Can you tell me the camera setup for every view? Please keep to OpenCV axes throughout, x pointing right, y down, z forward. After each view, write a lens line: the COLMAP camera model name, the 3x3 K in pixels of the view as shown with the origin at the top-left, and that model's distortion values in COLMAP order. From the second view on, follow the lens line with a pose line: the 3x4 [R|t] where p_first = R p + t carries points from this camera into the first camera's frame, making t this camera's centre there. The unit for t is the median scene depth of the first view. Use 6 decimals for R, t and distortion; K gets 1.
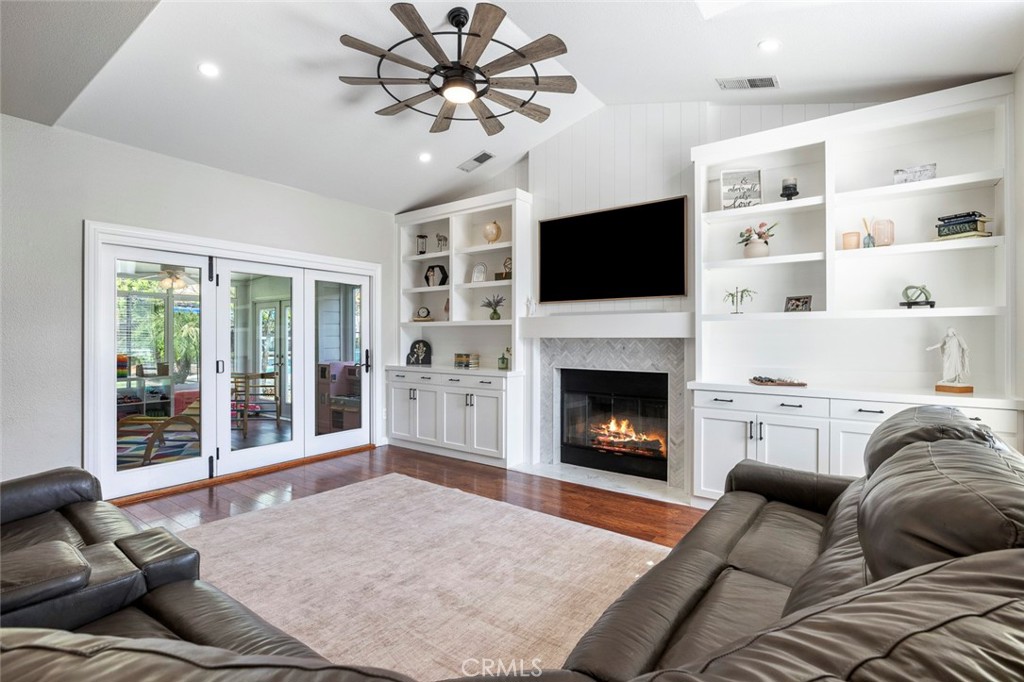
lens RADIAL K [[481.2, 0, 521.3], [0, 481.2, 336.2], [0, 0, 1]] dist [-0.003226, 0.001138]
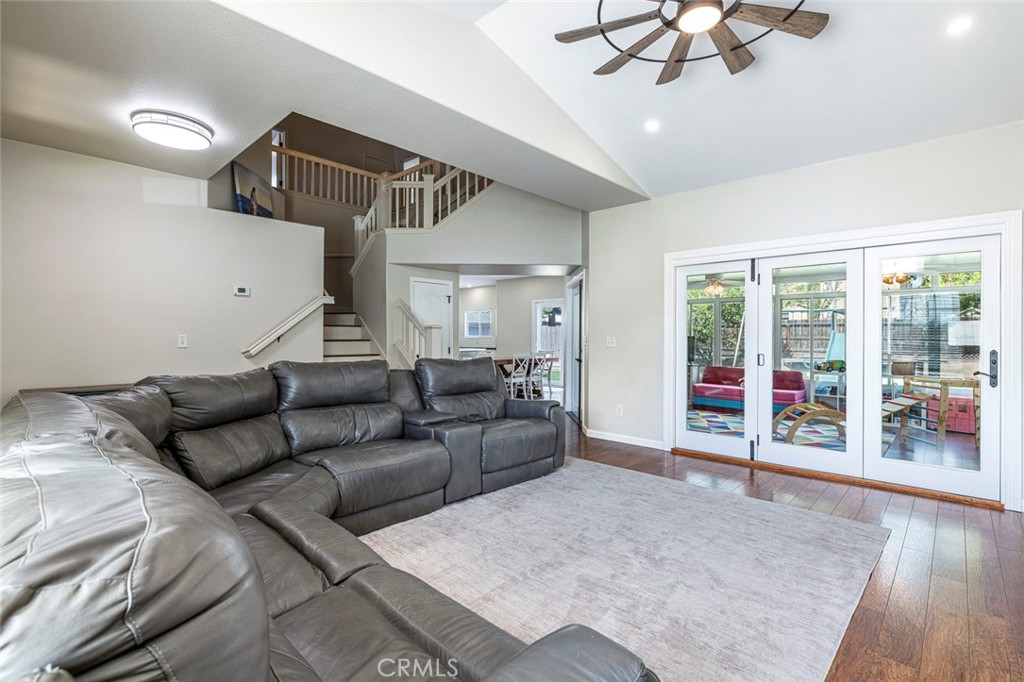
lens RADIAL K [[481.2, 0, 510.8], [0, 481.2, 336.0], [0, 0, 1]] dist [-0.003226, 0.001138]
pose [[-0.123010, -0.000345, -0.992405, 0.511707], [-0.001185, 0.999999, -0.000201, 0.011451], [0.992405, 0.001152, -0.123011, 0.581066]]
